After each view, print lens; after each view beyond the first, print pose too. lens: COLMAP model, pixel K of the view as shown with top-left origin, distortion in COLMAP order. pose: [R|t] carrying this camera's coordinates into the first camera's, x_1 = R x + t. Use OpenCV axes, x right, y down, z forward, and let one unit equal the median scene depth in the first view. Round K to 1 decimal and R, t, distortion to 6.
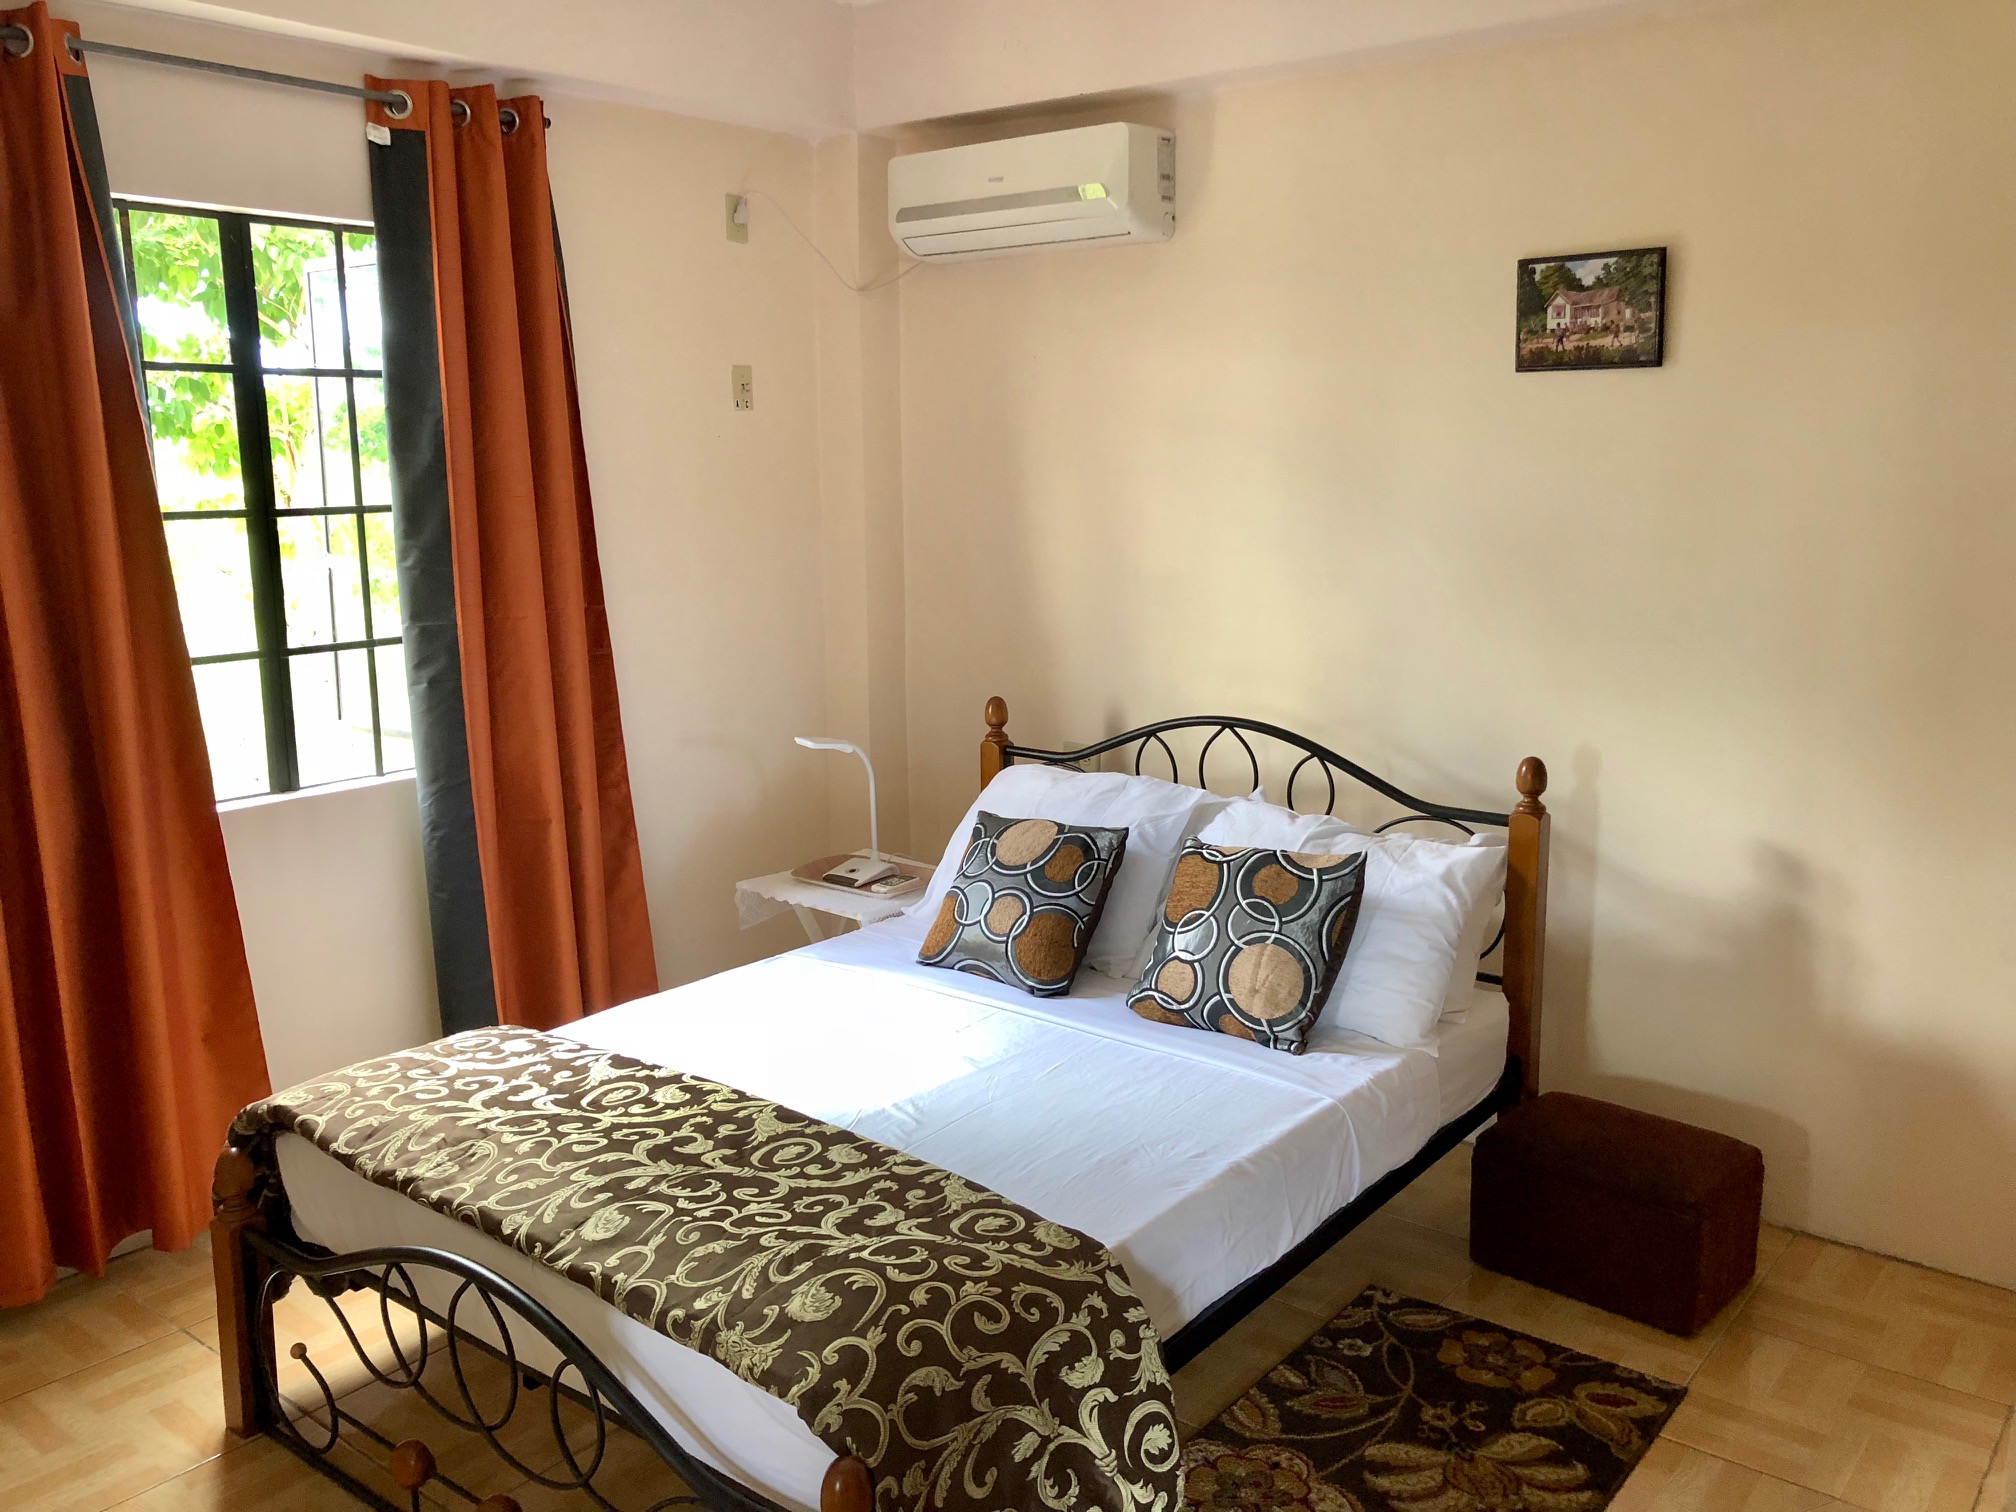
lens RADIAL K [[1672.0, 0, 1015.4], [0, 1672.0, 758.1], [0, 0, 1]] dist [0.034491, -0.050983]
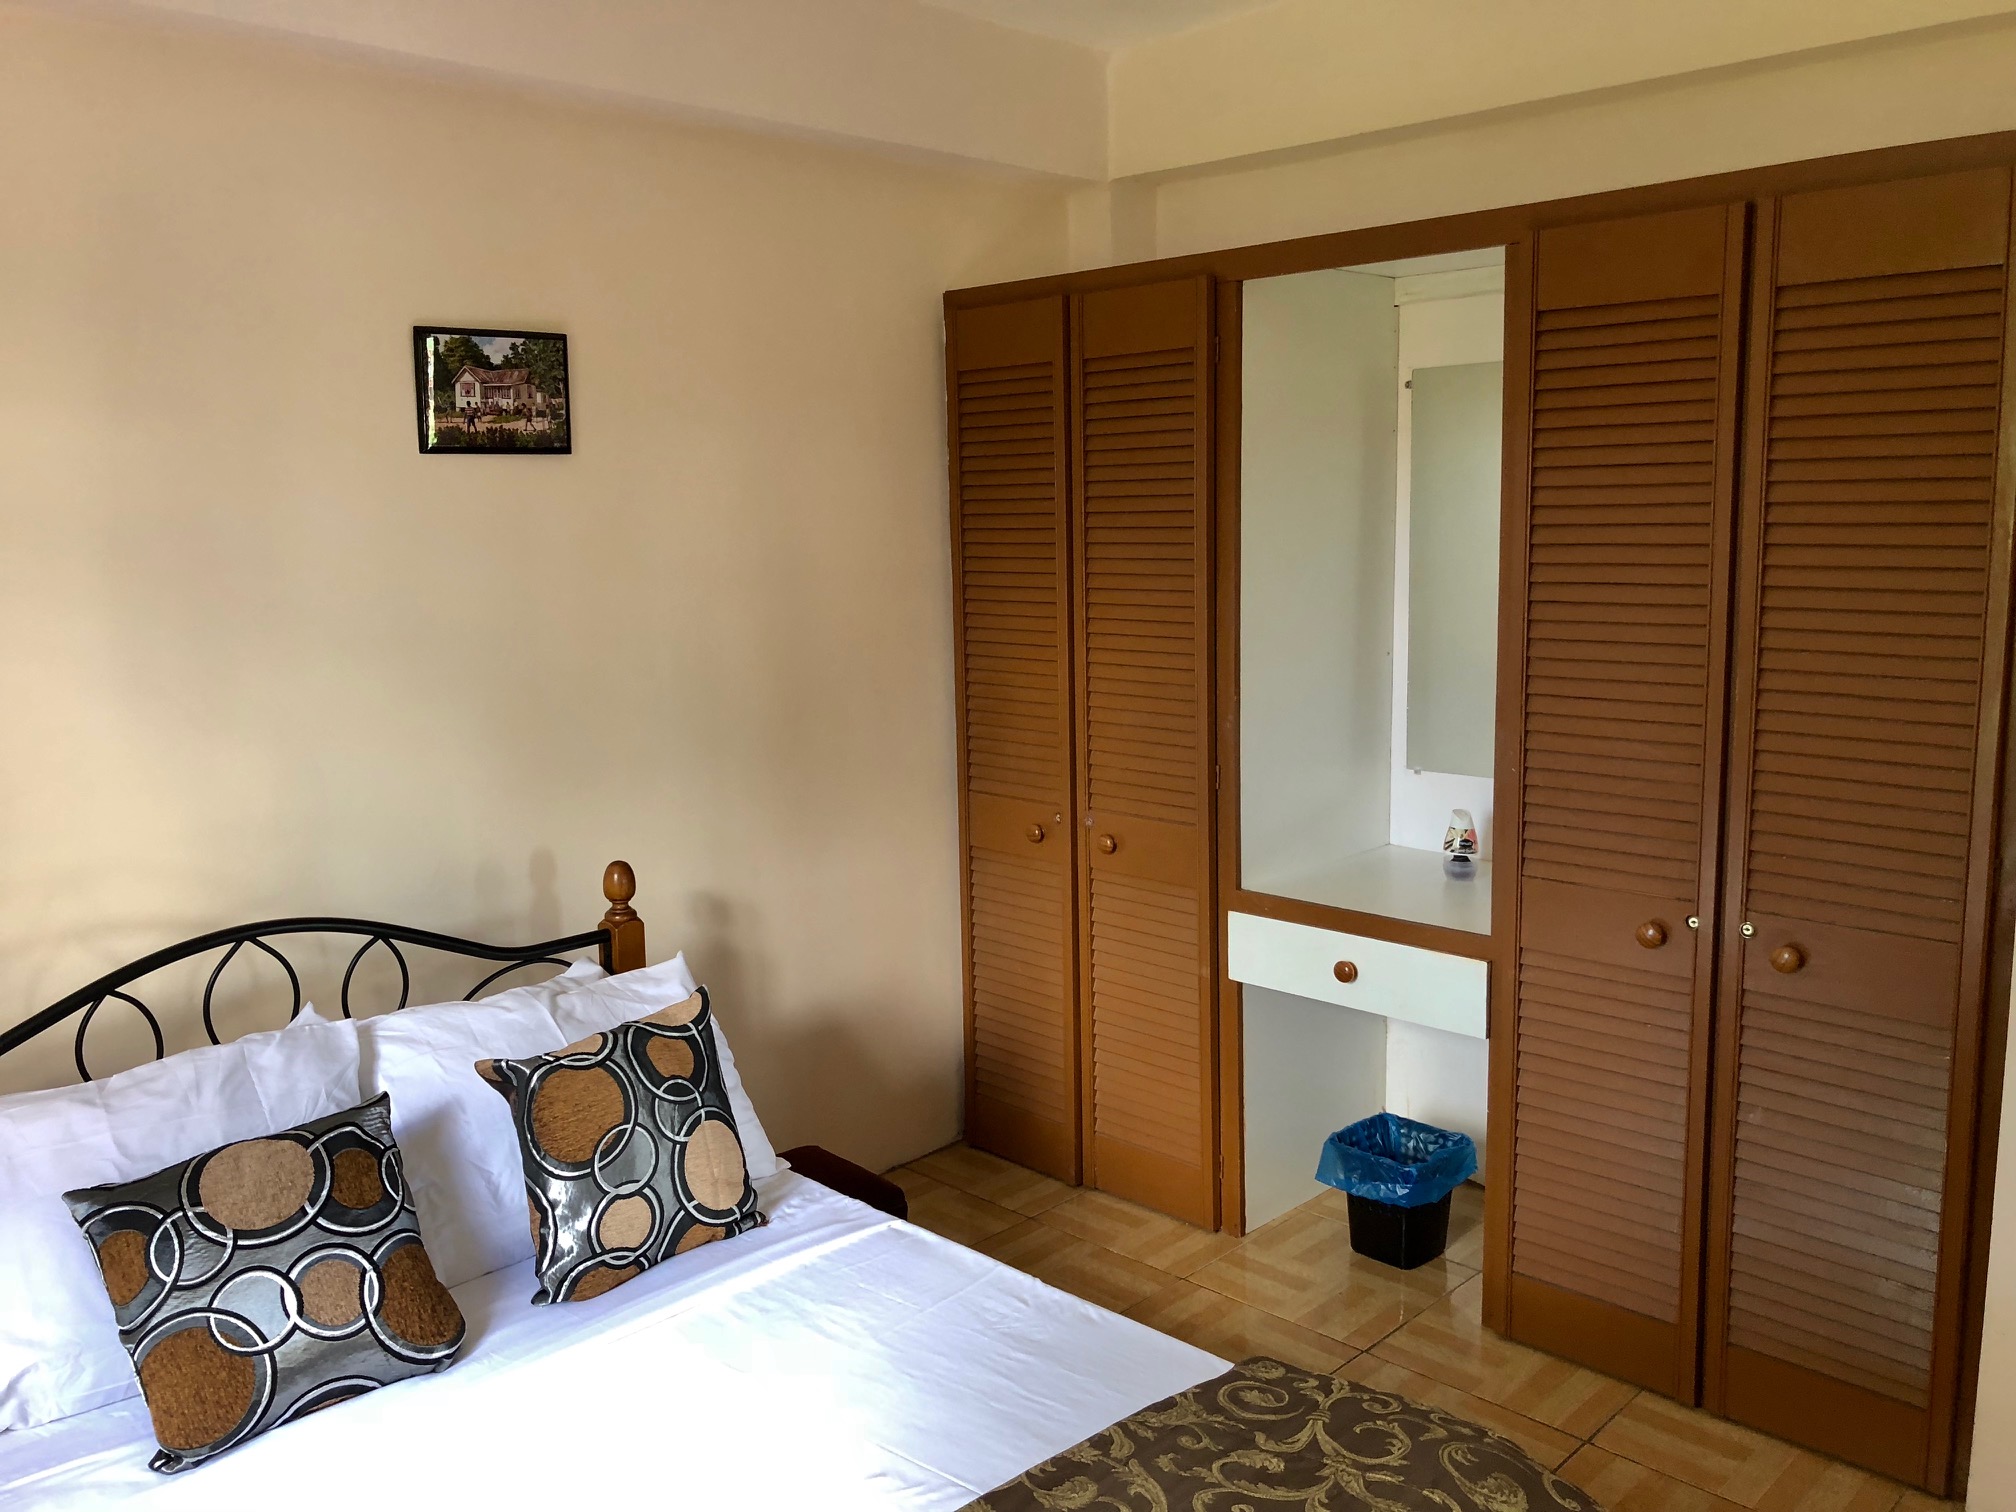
lens RADIAL K [[1672.0, 0, 1013.7], [0, 1672.0, 752.6], [0, 0, 1]] dist [0.034491, -0.050983]
pose [[0.086108, -0.147831, 0.985257, -0.587487], [0.198037, 0.971736, 0.128494, -0.135849], [-0.976405, 0.184053, 0.112951, 0.658635]]
